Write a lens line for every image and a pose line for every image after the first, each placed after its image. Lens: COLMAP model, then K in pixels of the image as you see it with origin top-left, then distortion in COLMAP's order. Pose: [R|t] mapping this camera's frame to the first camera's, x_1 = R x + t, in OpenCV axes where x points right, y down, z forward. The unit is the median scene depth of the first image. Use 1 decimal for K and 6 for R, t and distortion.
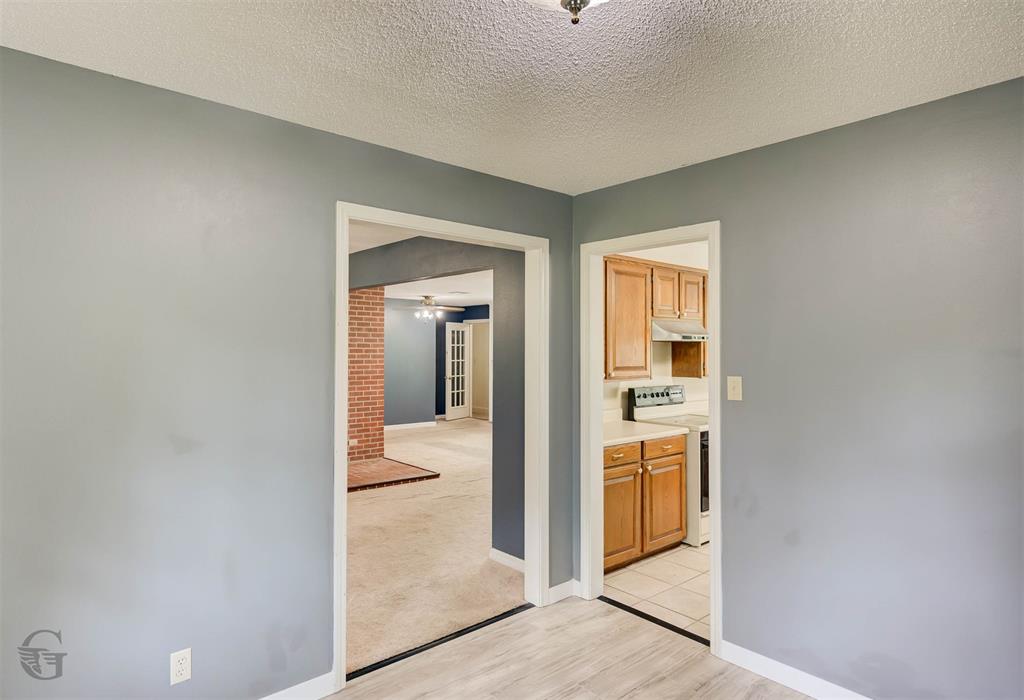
lens RADIAL K [[575.5, 0, 486.3], [0, 575.5, 338.0], [0, 0, 1]] dist [0.004671, 0.000143]
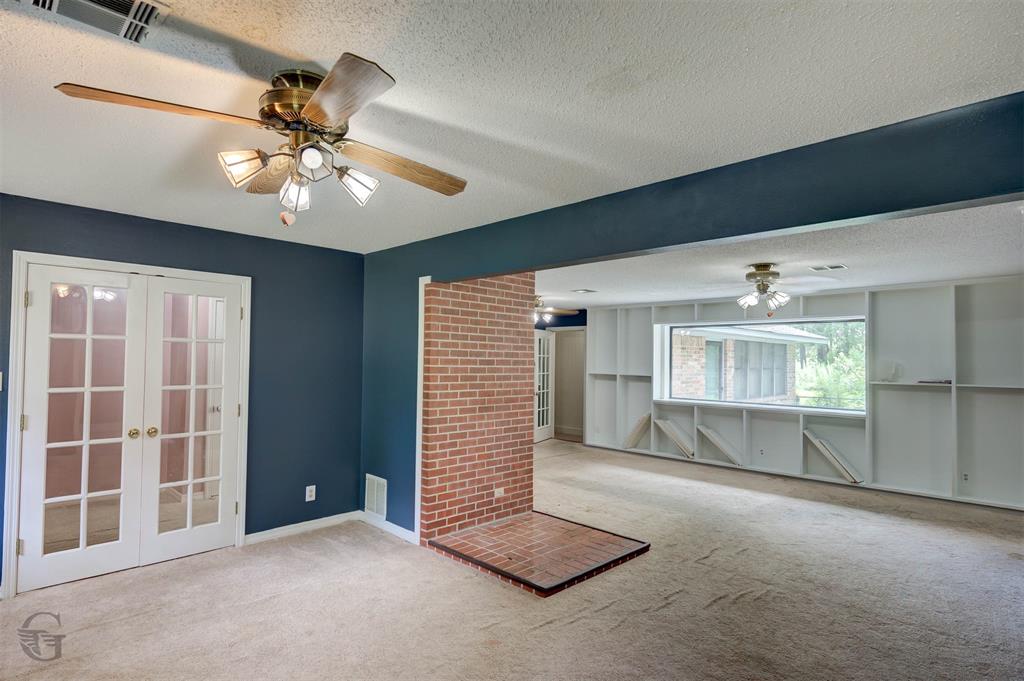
lens RADIAL K [[528.6, 0, 513.0], [0, 528.6, 348.3], [0, 0, 1]] dist [0.006471, 0.003262]
pose [[0.996570, 0.013707, 0.081610, -0.263824], [-0.013620, 0.999906, -0.001630, 0.005762], [-0.081625, 0.000512, 0.996663, 0.346716]]
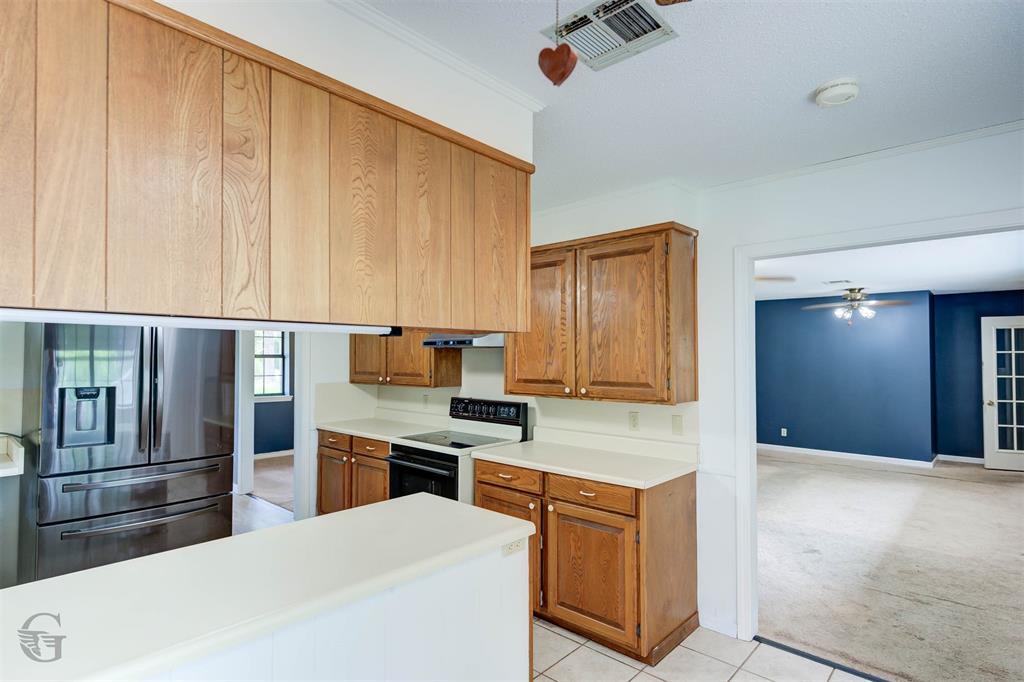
lens RADIAL K [[528.6, 0, 512.8], [0, 528.6, 348.0], [0, 0, 1]] dist [0.006471, 0.003262]
pose [[0.113064, -0.023743, -0.993304, 0.745820], [0.020988, 0.999548, -0.021504, 0.015852], [0.993366, -0.018416, 0.113512, 0.650330]]
